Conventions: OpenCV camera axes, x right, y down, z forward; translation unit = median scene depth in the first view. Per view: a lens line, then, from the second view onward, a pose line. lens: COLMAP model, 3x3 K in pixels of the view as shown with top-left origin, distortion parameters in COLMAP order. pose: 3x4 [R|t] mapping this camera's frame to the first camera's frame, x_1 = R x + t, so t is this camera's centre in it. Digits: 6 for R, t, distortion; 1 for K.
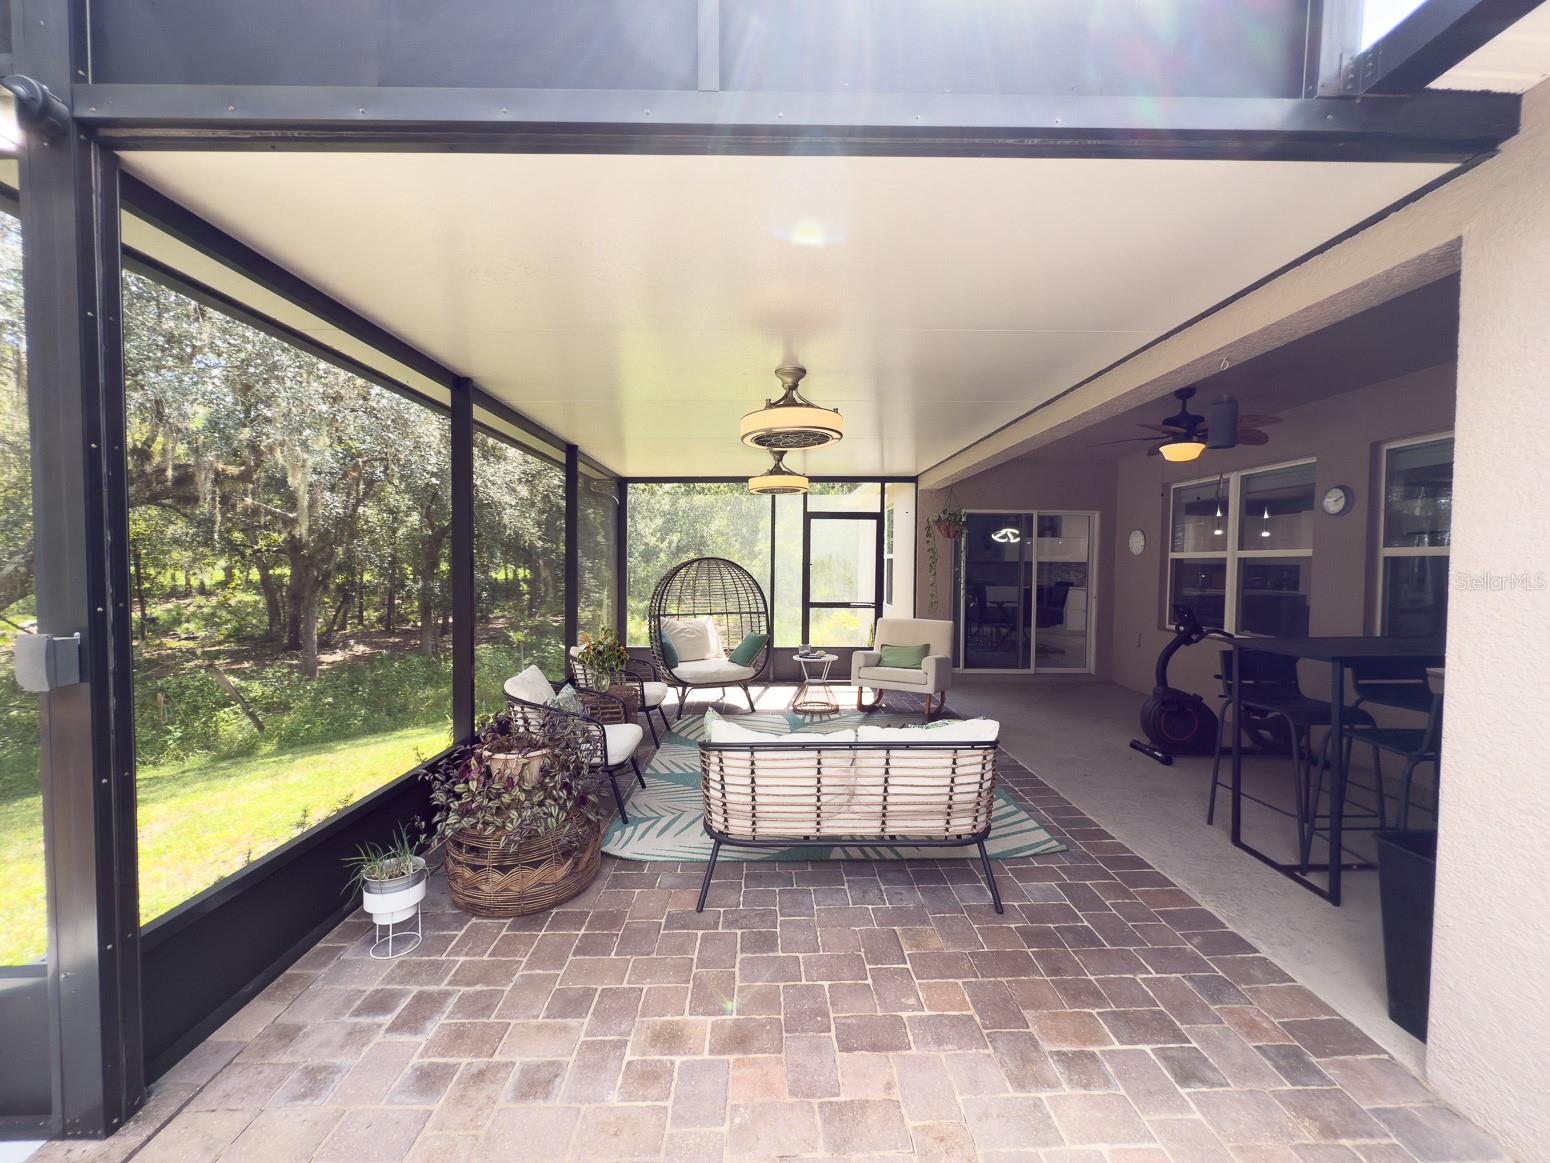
lens RADIAL K [[620.7, 0, 775.0], [0, 620.7, 581.5], [0, 0, 1]] dist [-0.001491, -0.000100]
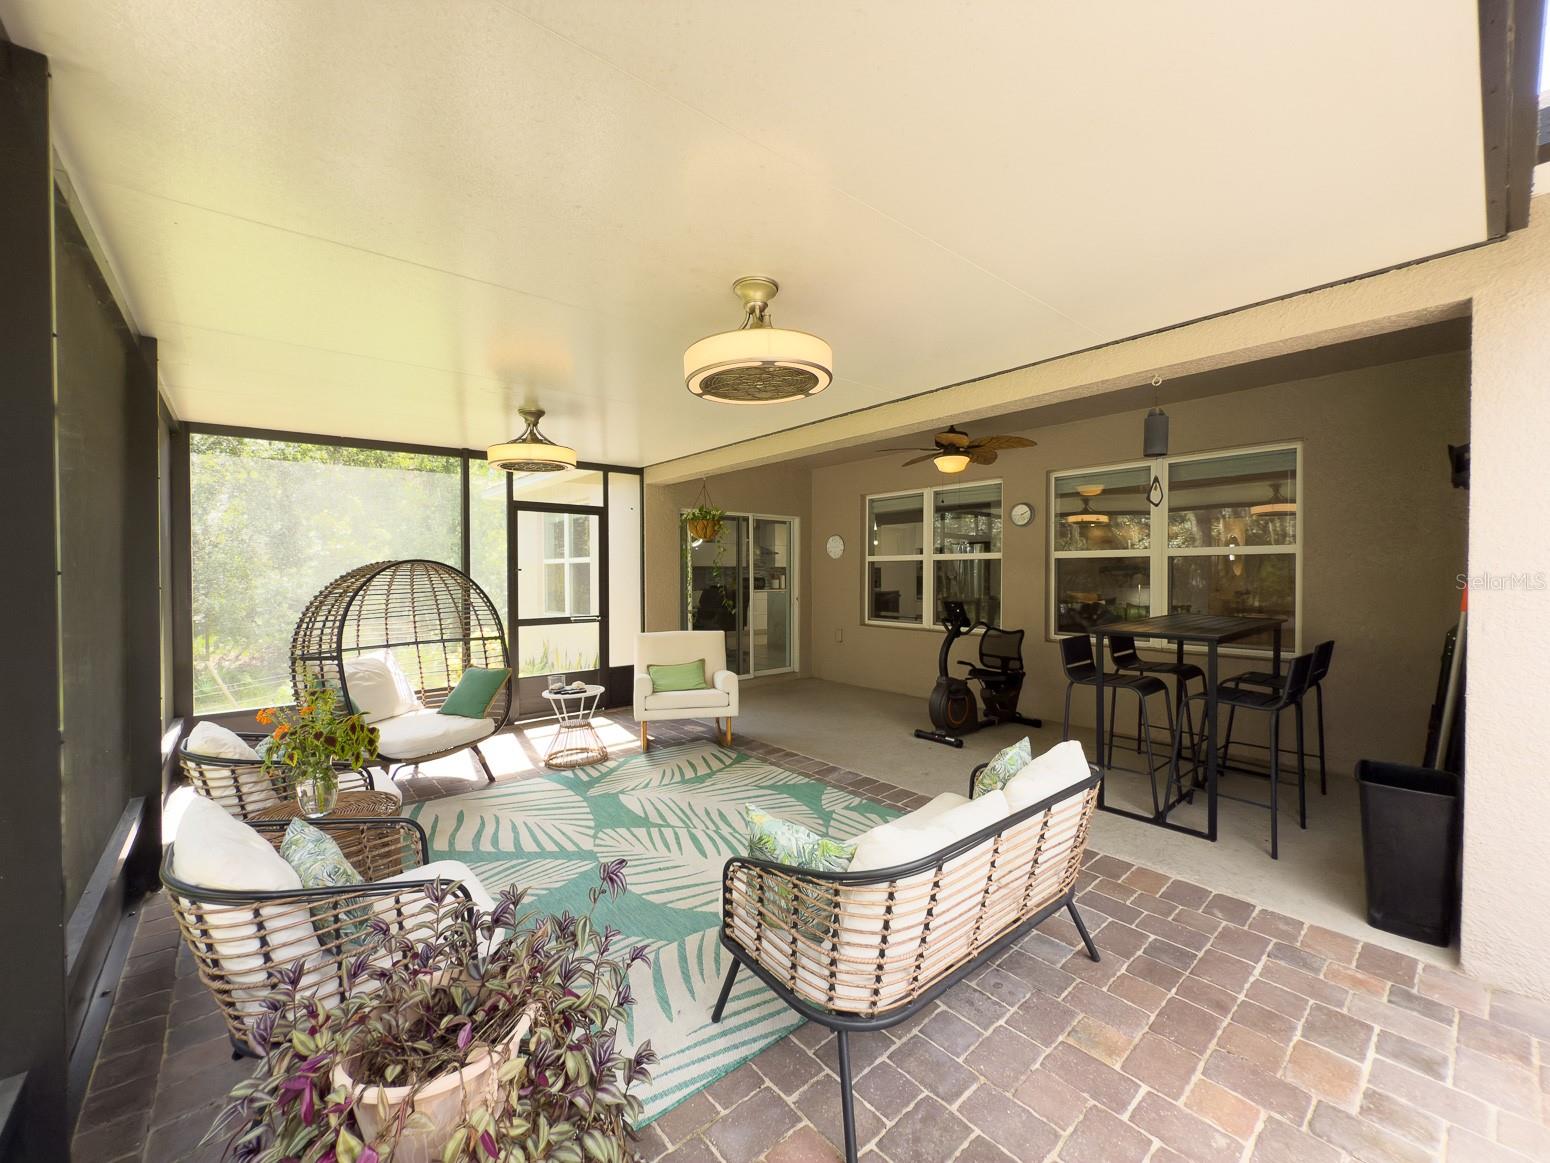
lens RADIAL K [[622.3, 0, 784.4], [0, 622.3, 579.4], [0, 0, 1]] dist [-0.001207, -0.000312]
pose [[0.774389, -0.018773, 0.632431, -0.232689], [0.028282, 0.999588, -0.004959, -0.003786], [-0.632077, 0.021727, 0.774601, 0.265059]]
